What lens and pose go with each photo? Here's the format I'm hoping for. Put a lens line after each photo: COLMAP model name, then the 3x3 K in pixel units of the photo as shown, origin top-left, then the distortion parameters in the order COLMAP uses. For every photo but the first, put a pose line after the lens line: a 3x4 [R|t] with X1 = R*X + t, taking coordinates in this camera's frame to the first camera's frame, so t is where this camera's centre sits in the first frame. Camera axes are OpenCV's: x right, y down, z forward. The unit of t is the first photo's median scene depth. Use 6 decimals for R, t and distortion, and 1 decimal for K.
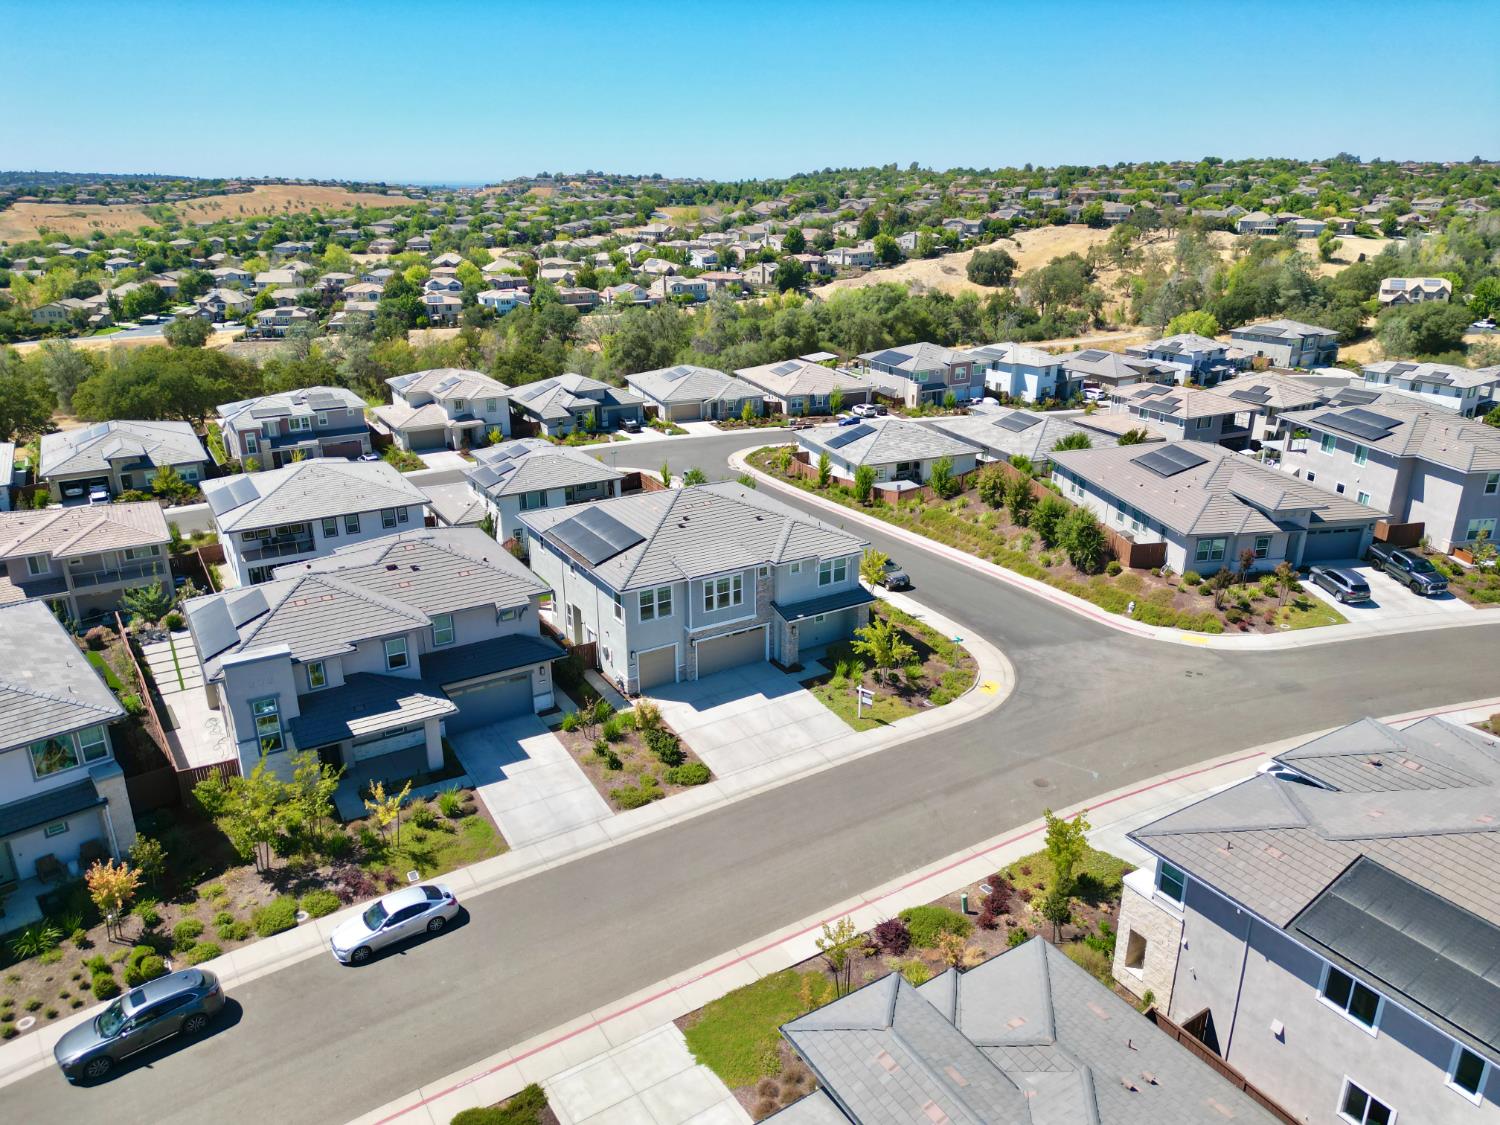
lens RADIAL K [[1053.5, 0, 750.0], [0, 1053.5, 562.5], [0, 0, 1]] dist [0.085432, -0.082278]
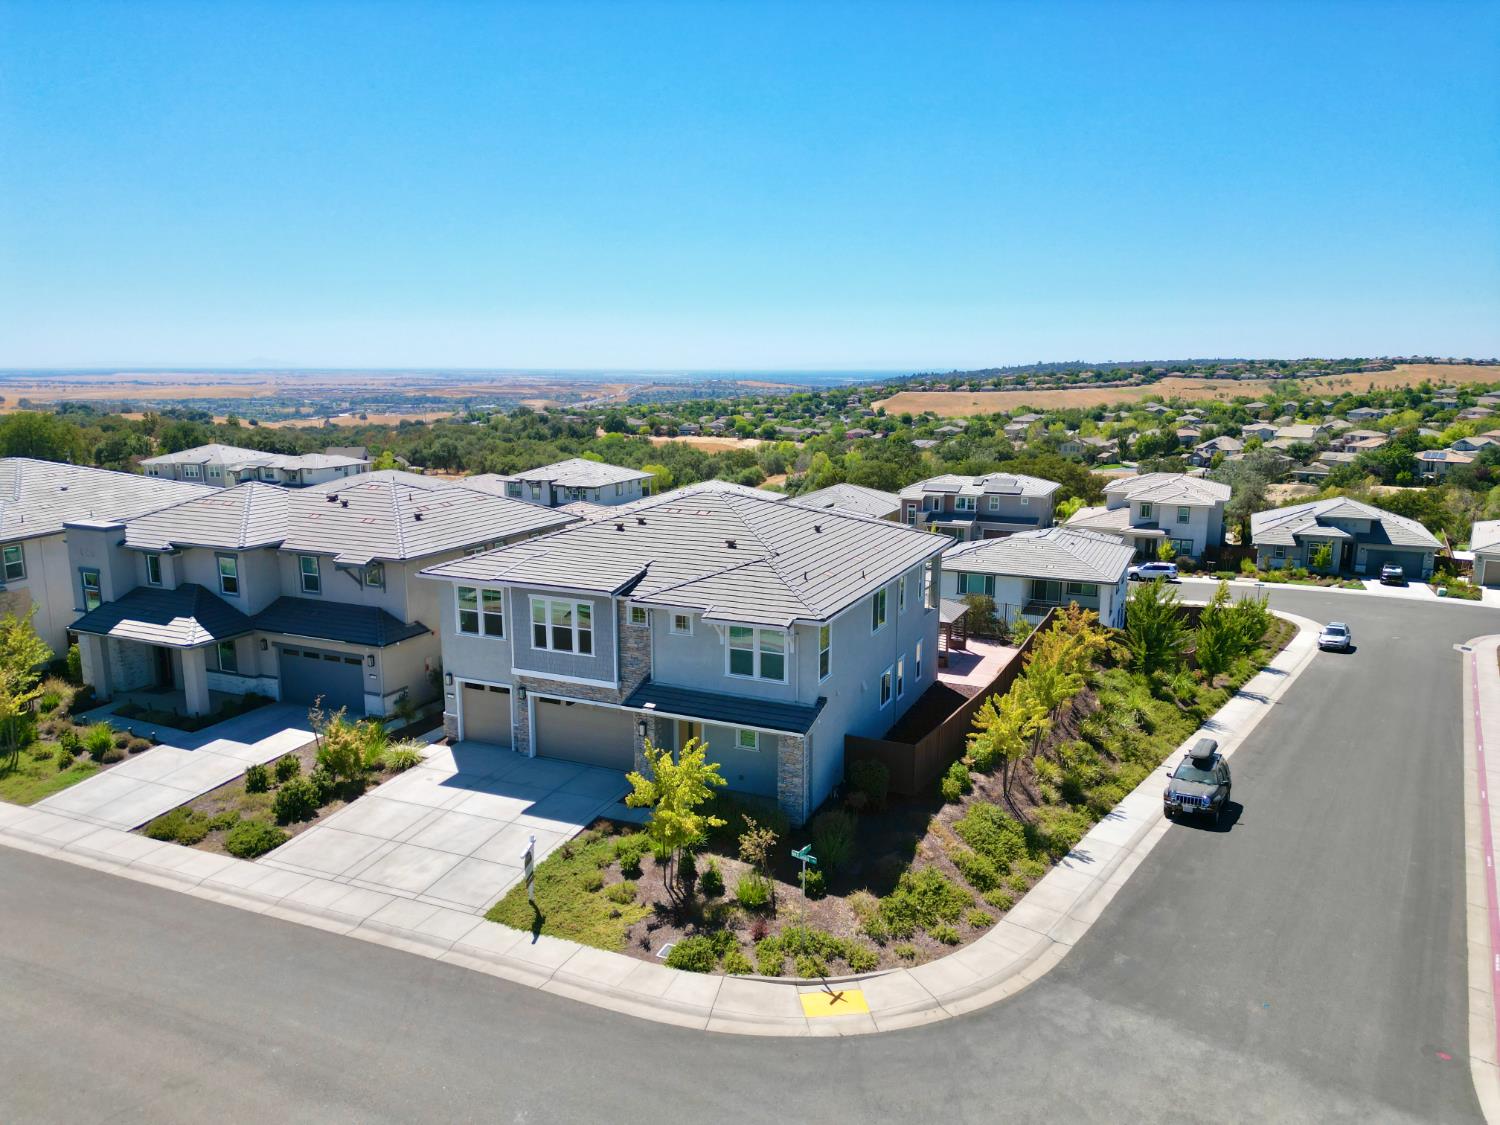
lens RADIAL K [[1043.8, 0, 750.0], [0, 1043.8, 562.5], [0, 0, 1]] dist [0.095621, -0.115669]
pose [[0.564055, 0.155897, -0.810887, 0.081634], [-0.282980, 0.959045, -0.012461, -0.004773], [0.775735, 0.236494, 0.585069, 0.109985]]
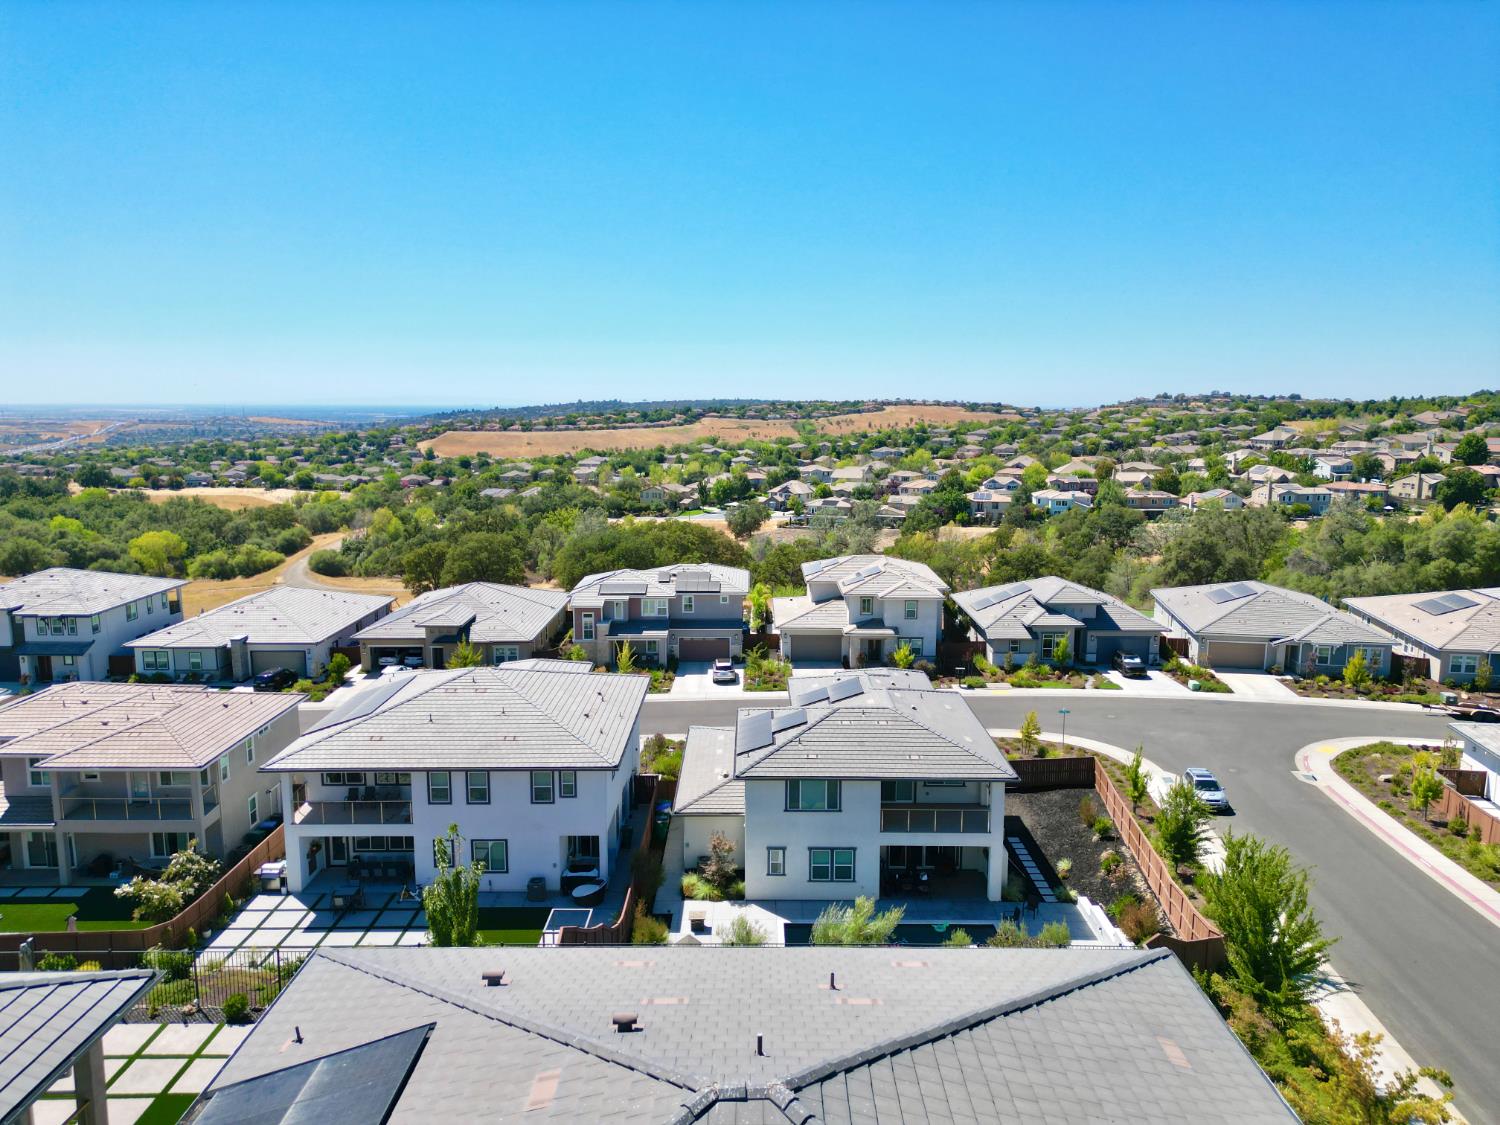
lens RADIAL K [[1053.5, 0, 750.0], [0, 1053.5, 562.5], [0, 0, 1]] dist [0.085432, -0.082278]
pose [[0.853175, 0.082038, -0.515133, 0.005008], [-0.181017, 0.972749, -0.144889, -0.022761], [0.489208, 0.216864, 0.844775, 0.138697]]
